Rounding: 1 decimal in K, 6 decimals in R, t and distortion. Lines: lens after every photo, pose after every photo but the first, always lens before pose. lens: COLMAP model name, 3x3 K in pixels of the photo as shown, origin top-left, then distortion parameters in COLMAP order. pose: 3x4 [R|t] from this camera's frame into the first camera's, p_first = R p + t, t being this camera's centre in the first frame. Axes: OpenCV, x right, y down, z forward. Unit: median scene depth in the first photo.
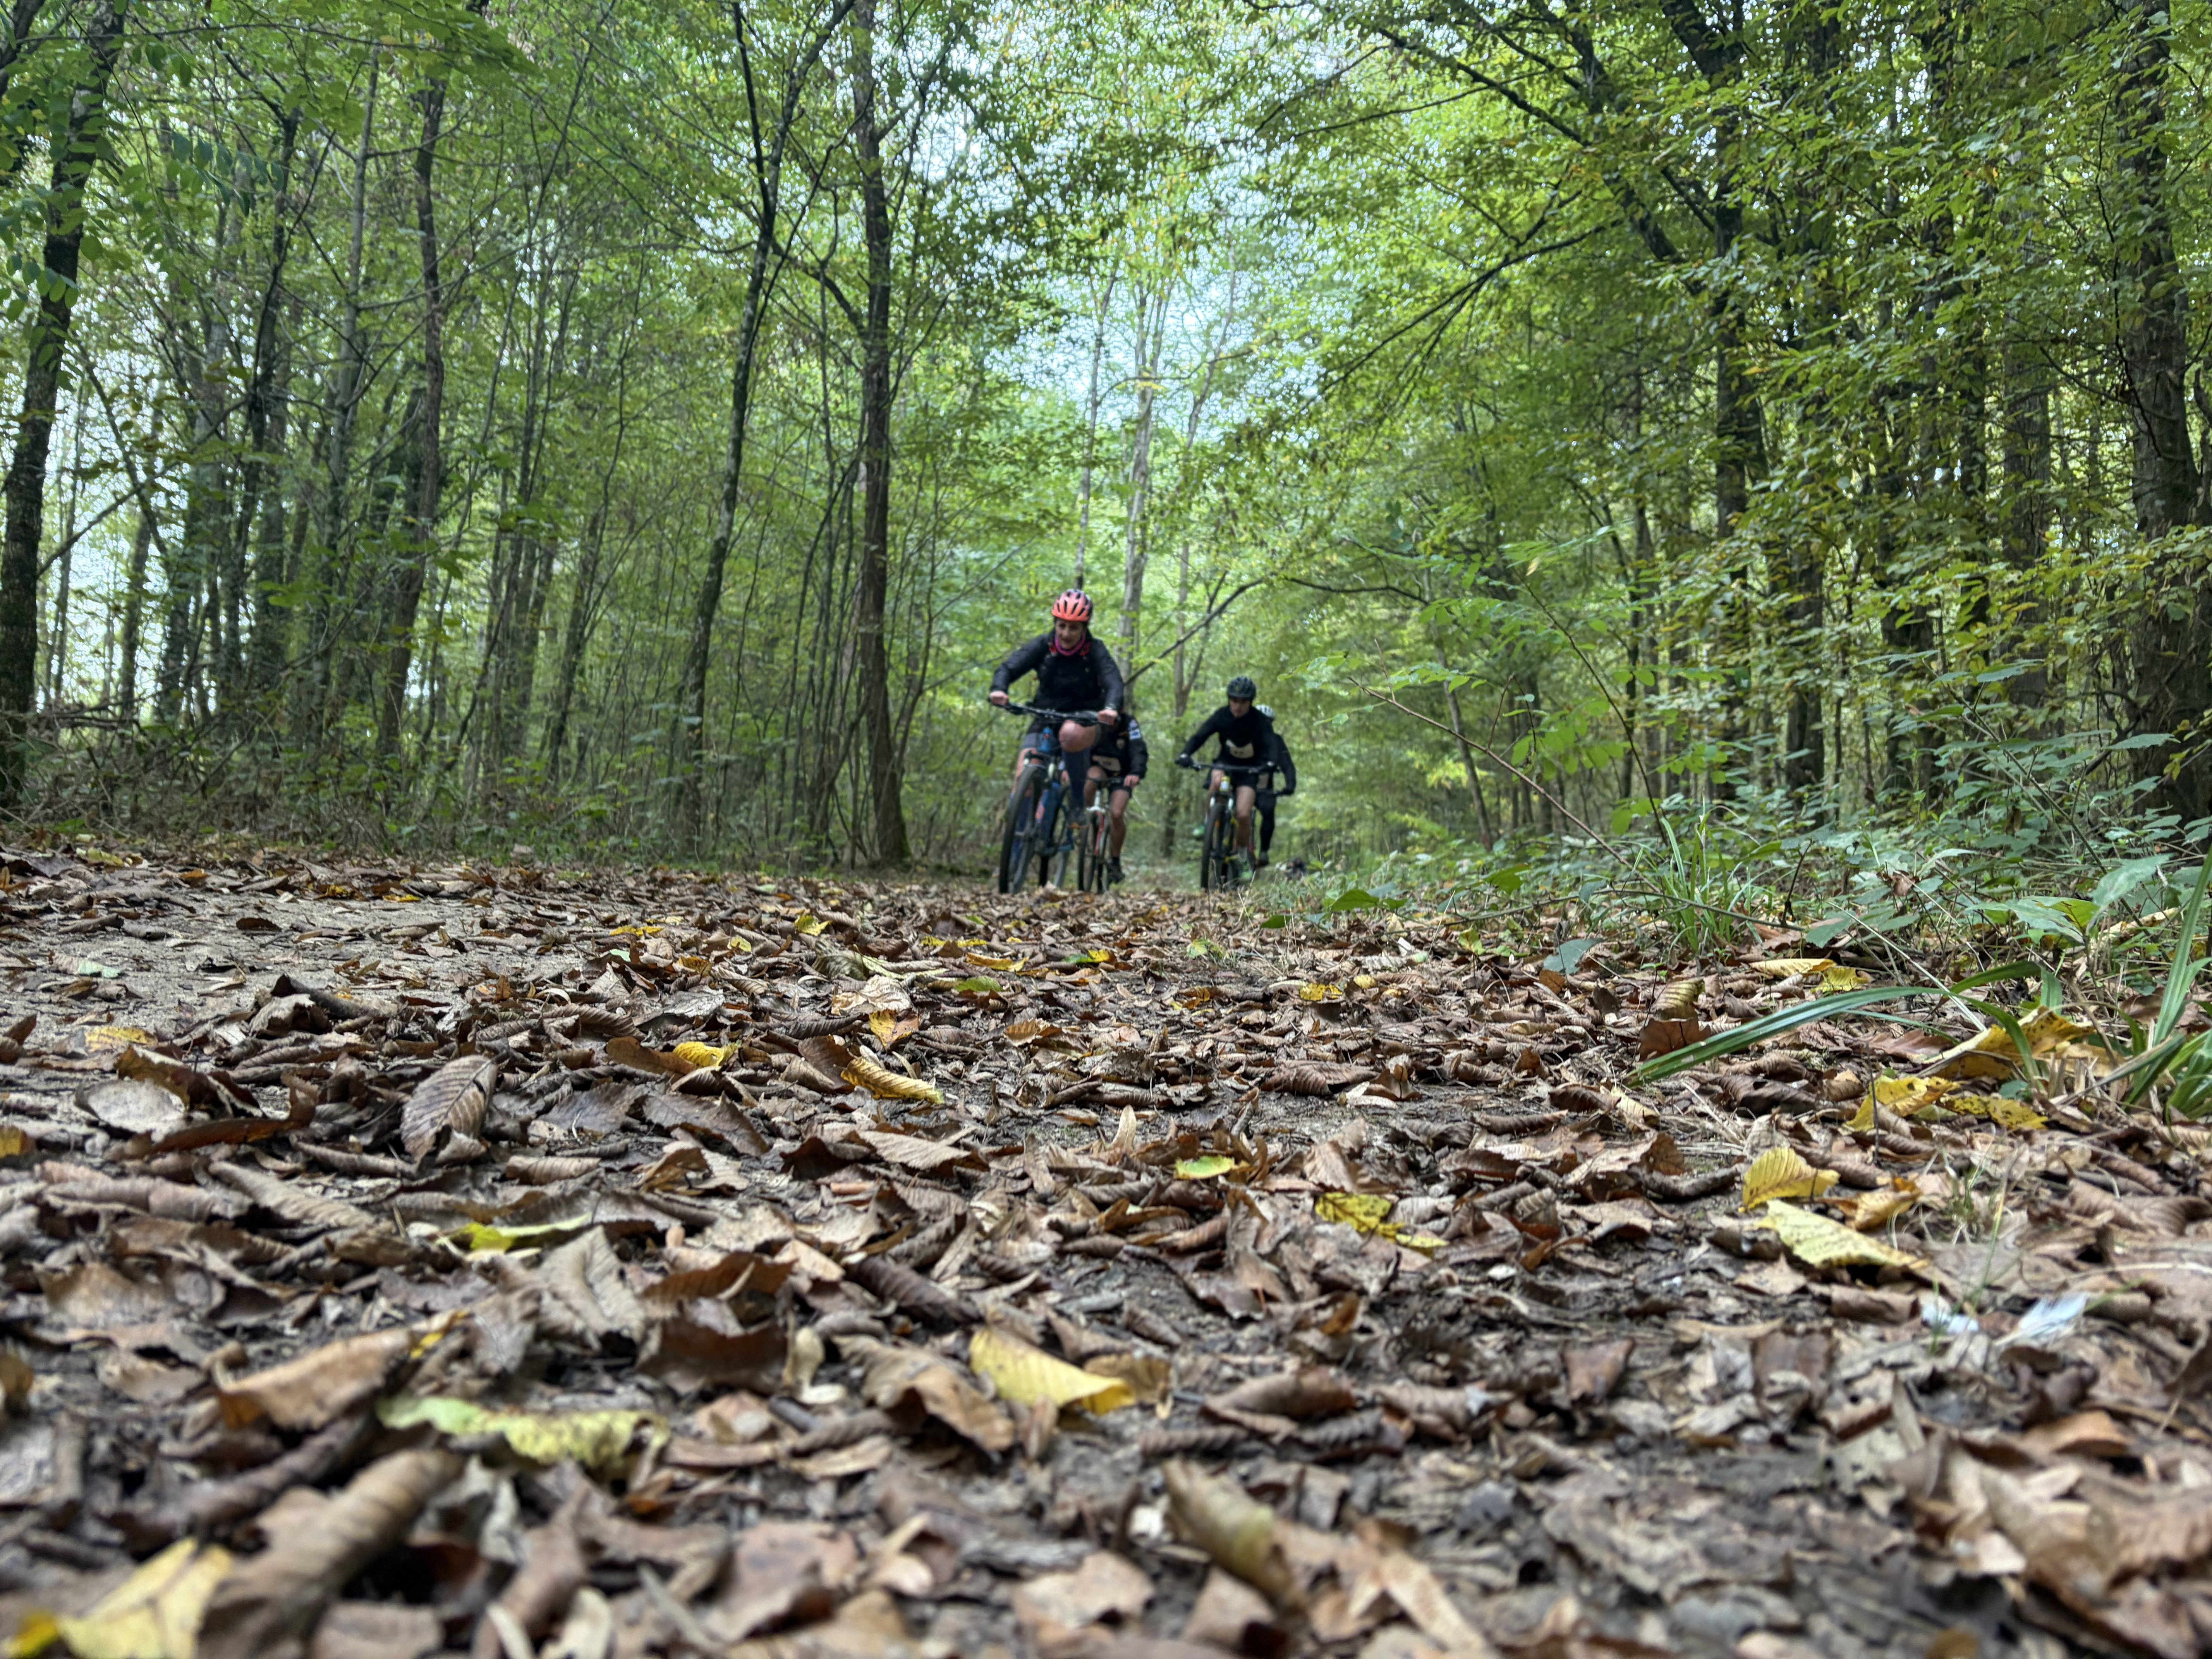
lens RADIAL K [[1690.5, 0, 1127.4], [0, 1690.5, 826.6], [0, 0, 1]] dist [0.050091, -0.056630]
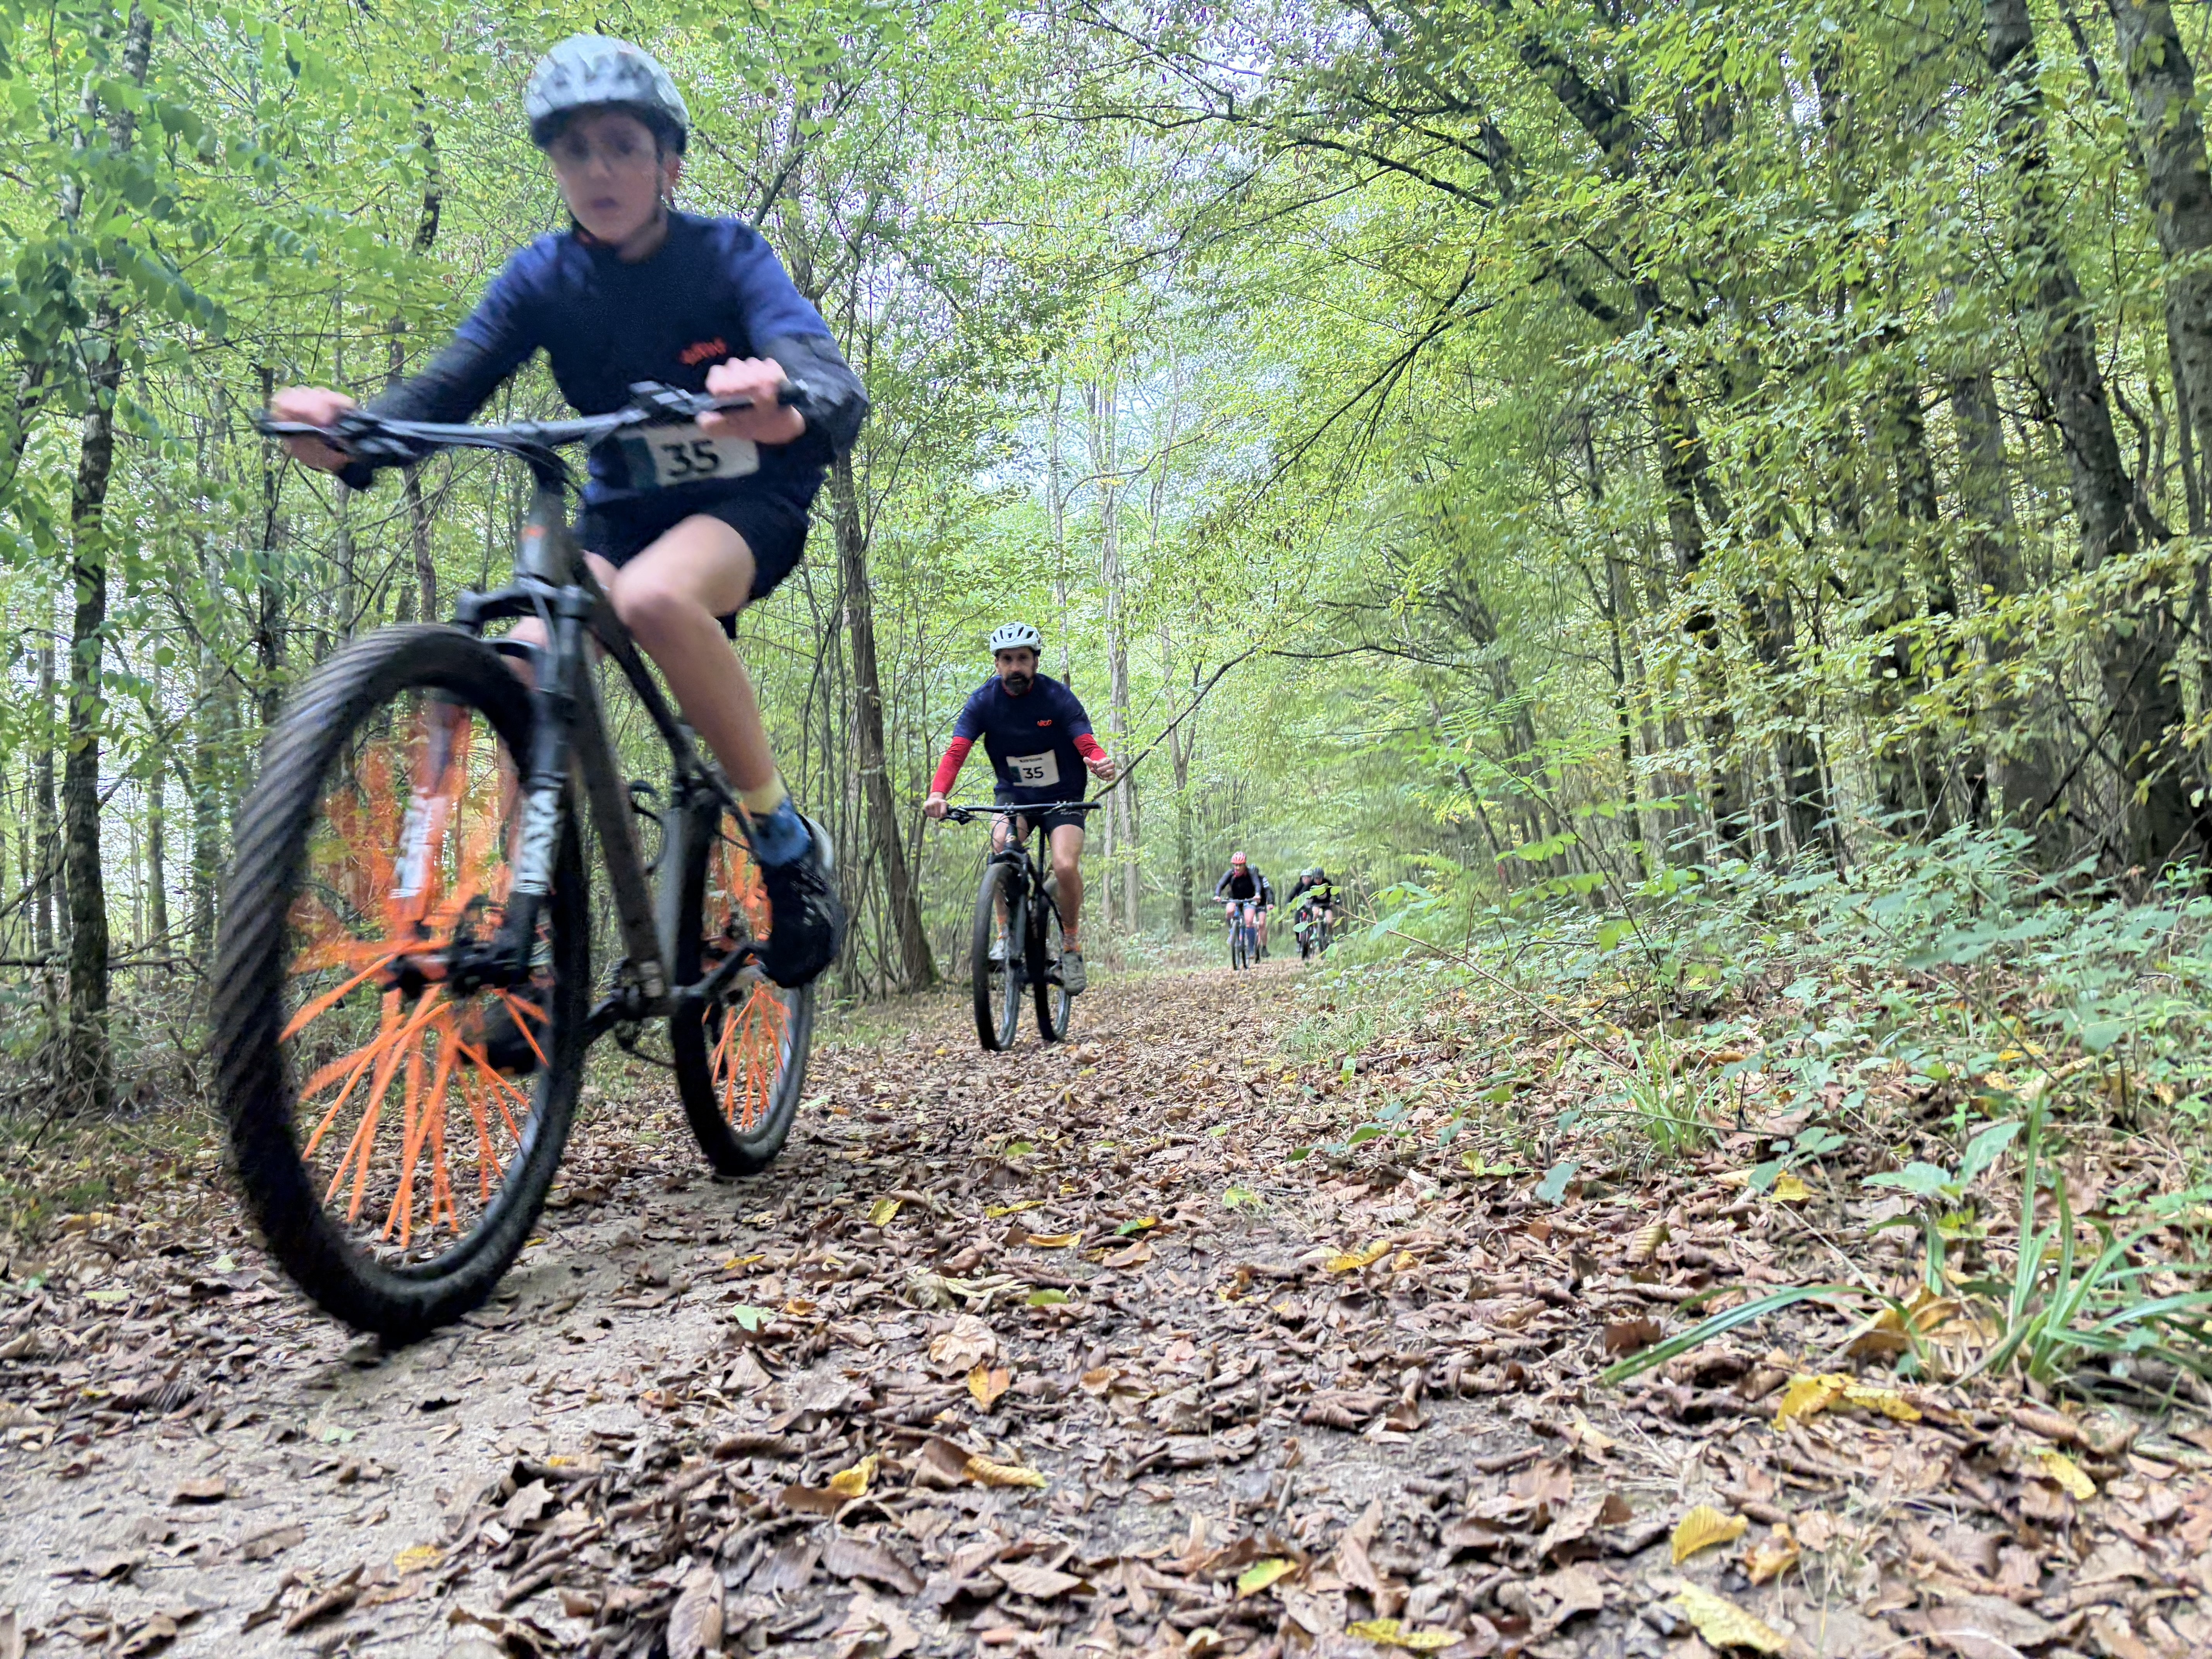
lens RADIAL K [[1697.9, 0, 1105.5], [0, 1697.9, 820.5], [0, 0, 1]] dist [0.050927, -0.057527]
pose [[0.990725, -0.134758, -0.017470, 0.018050], [0.134010, 0.990228, -0.038600, -0.218712], [0.022501, 0.035901, 0.999102, -0.217956]]
